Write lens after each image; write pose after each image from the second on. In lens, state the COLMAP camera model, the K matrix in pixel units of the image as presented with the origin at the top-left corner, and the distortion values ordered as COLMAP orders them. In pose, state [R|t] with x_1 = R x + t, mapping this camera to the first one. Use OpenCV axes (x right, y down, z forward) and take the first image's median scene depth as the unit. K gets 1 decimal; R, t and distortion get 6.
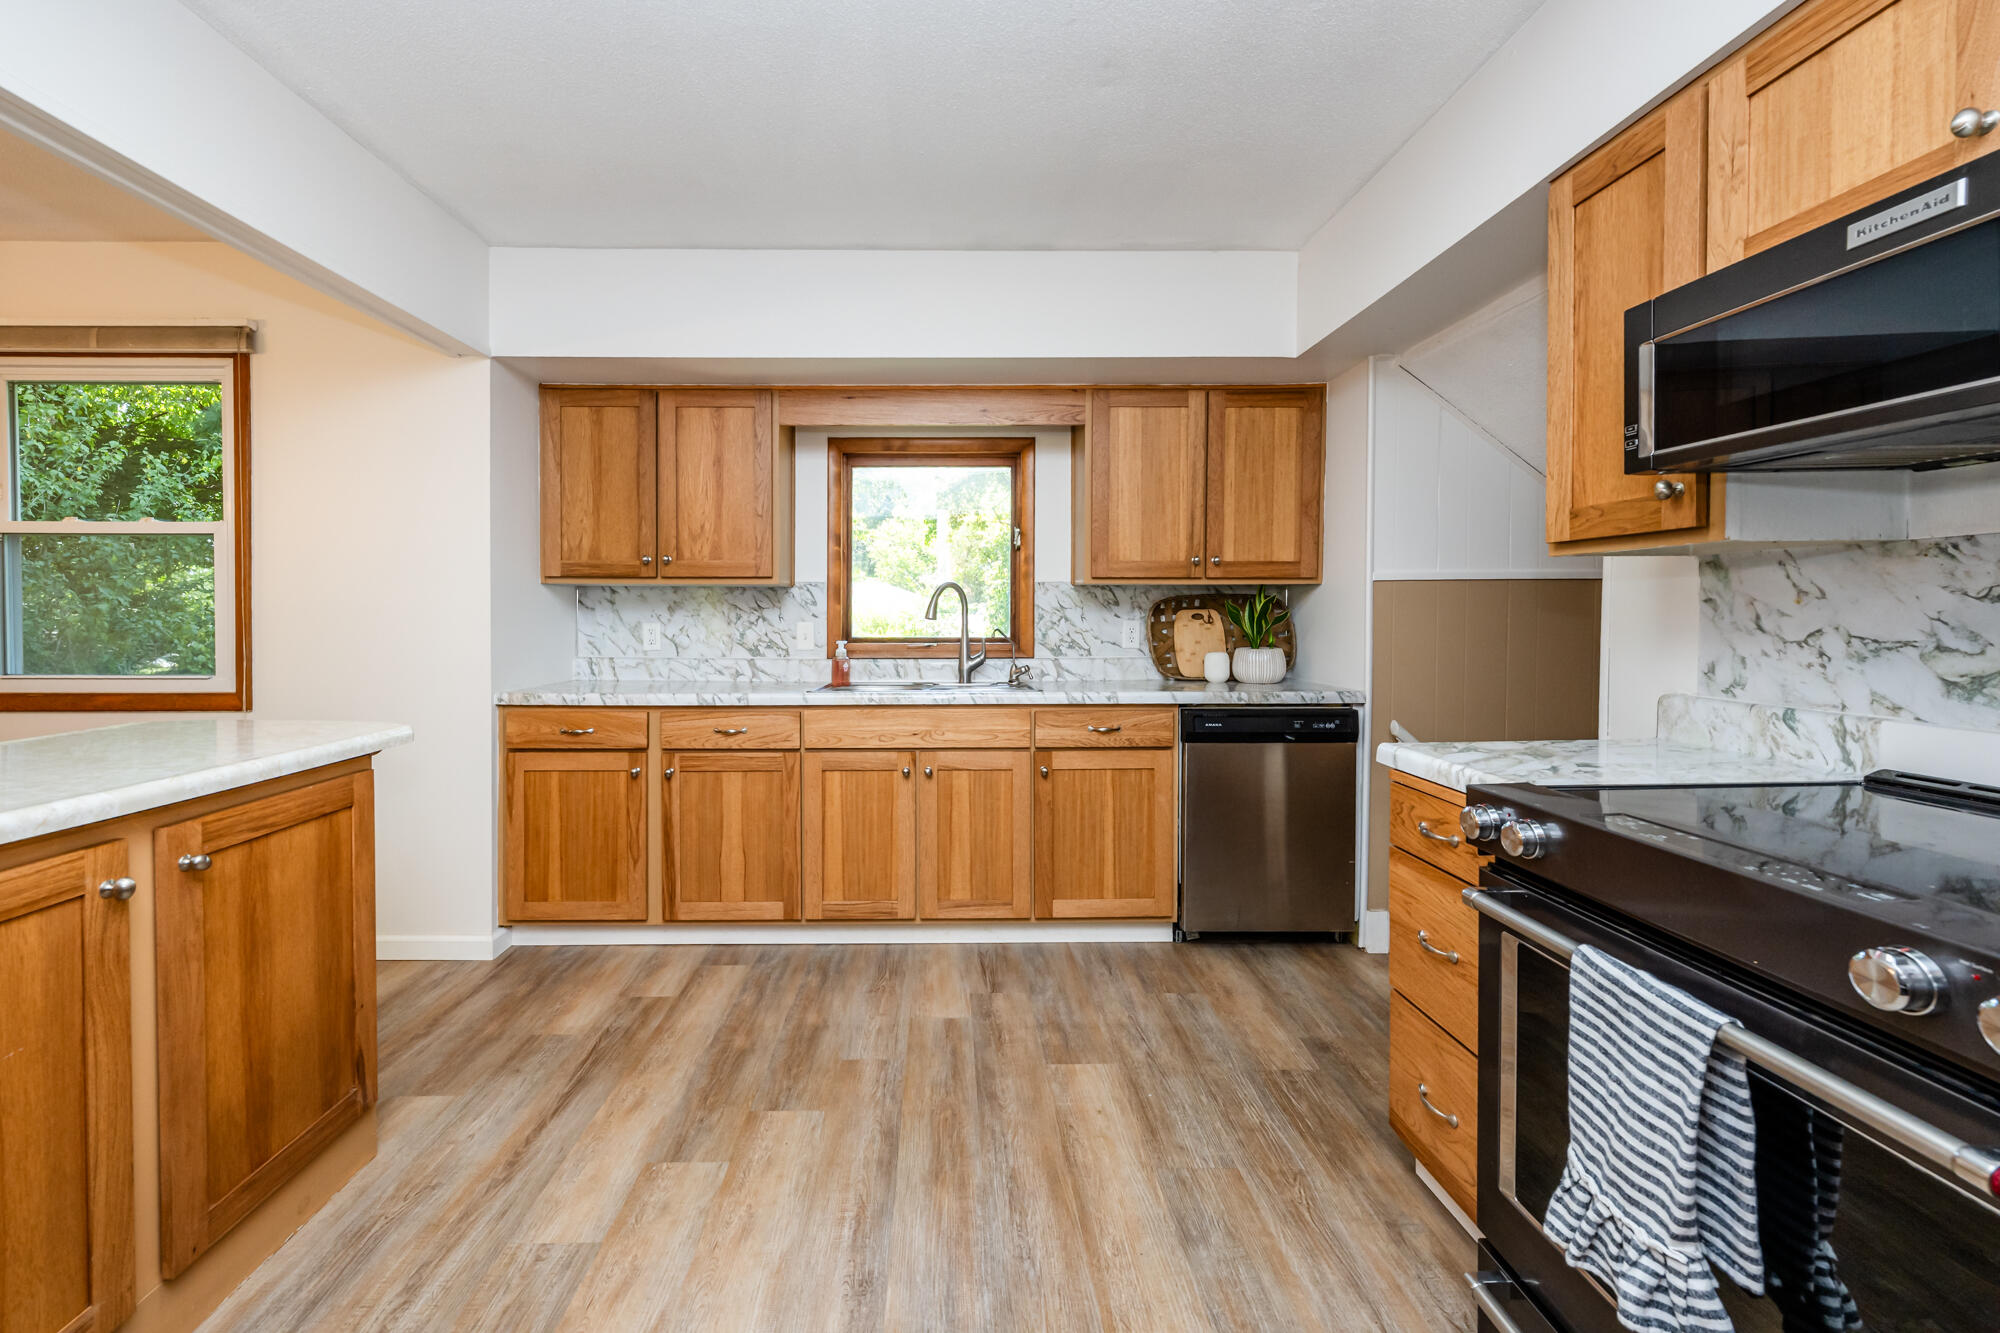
lens RADIAL K [[808.4, 0, 941.1], [0, 808.4, 628.2], [0, 0, 1]] dist [0.000255, 0.000259]
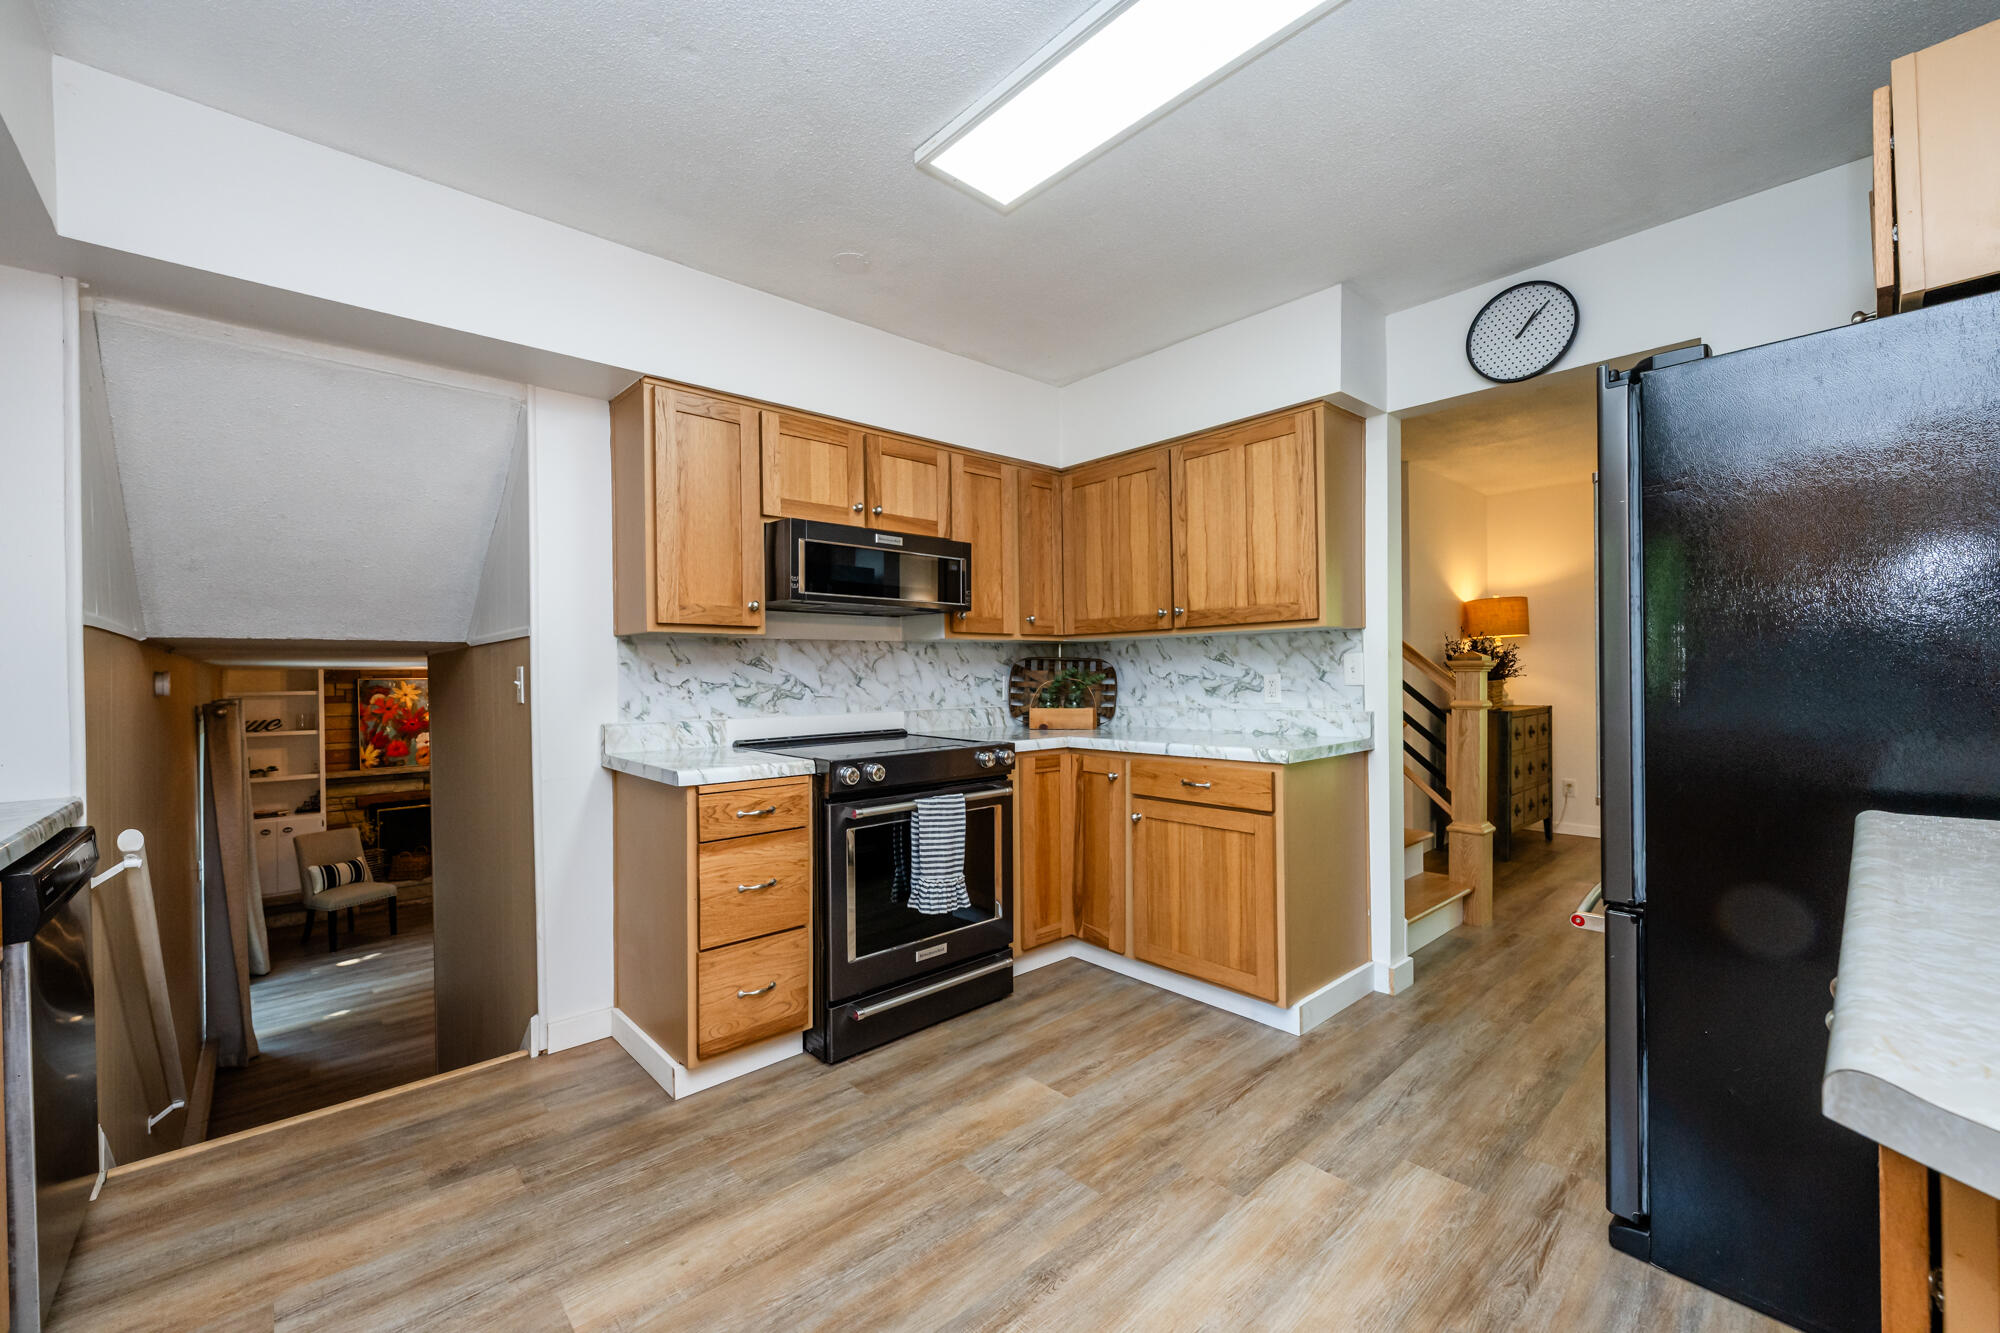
lens RADIAL K [[808.4, 0, 992.9], [0, 808.4, 675.1], [0, 0, 1]] dist [0.000255, 0.000259]
pose [[-0.666781, 0.009507, 0.745193, -0.537688], [0.027915, 0.999536, 0.012225, -0.007408], [-0.744731, 0.028953, -0.666737, 1.086985]]
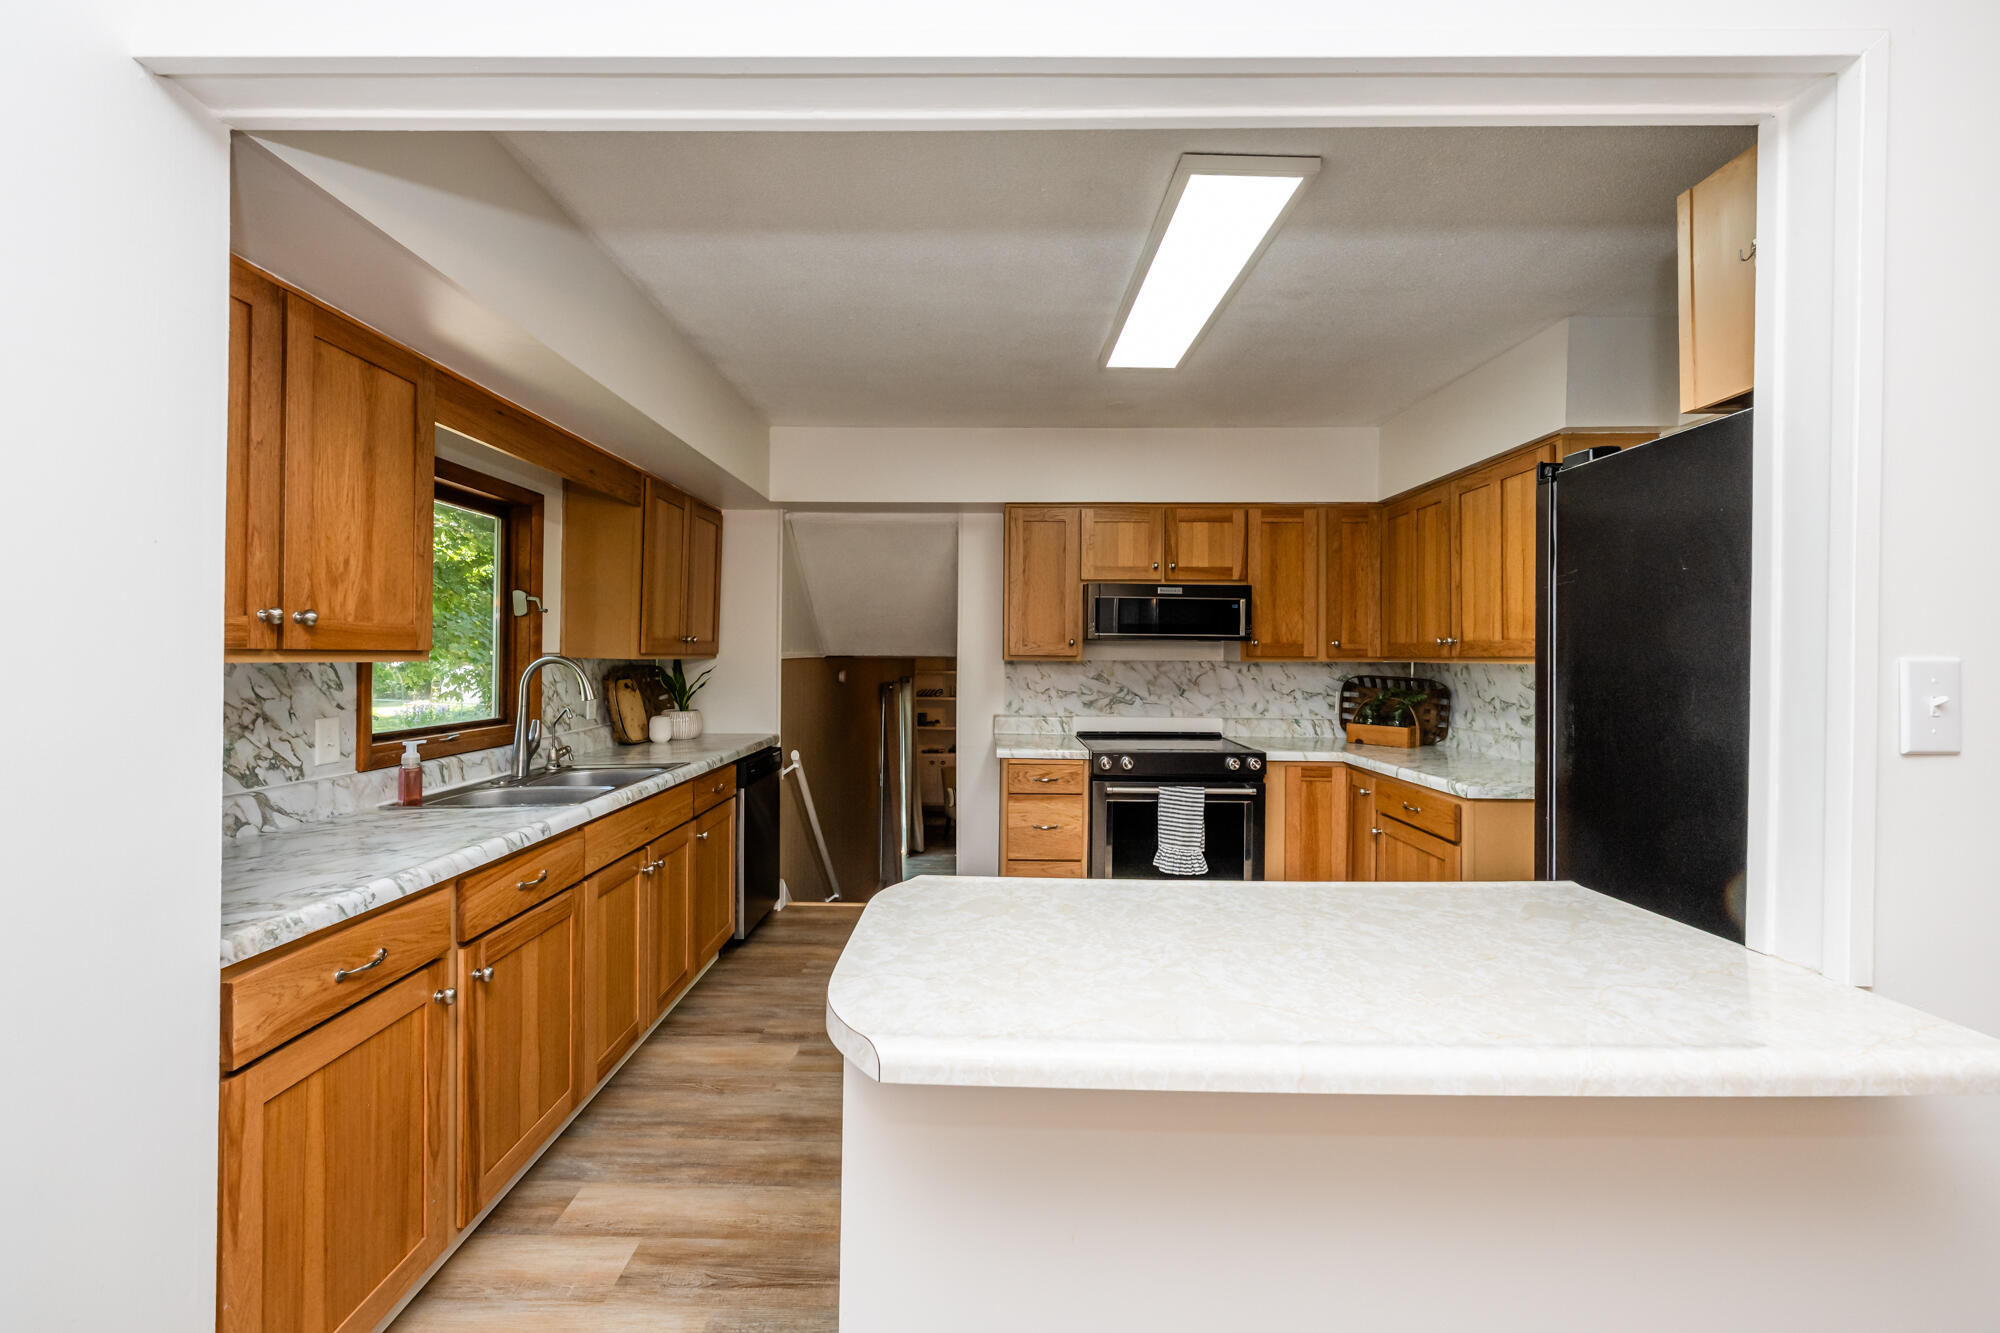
lens RADIAL K [[808.4, 0, 968.0], [0, 808.4, 647.6], [0, 0, 1]] dist [0.000255, 0.000259]
pose [[0.030845, 0.009923, 0.999475, -1.157863], [0.011699, 0.999879, -0.010288, -0.073869], [-0.999456, 0.012010, 0.030725, 0.743731]]
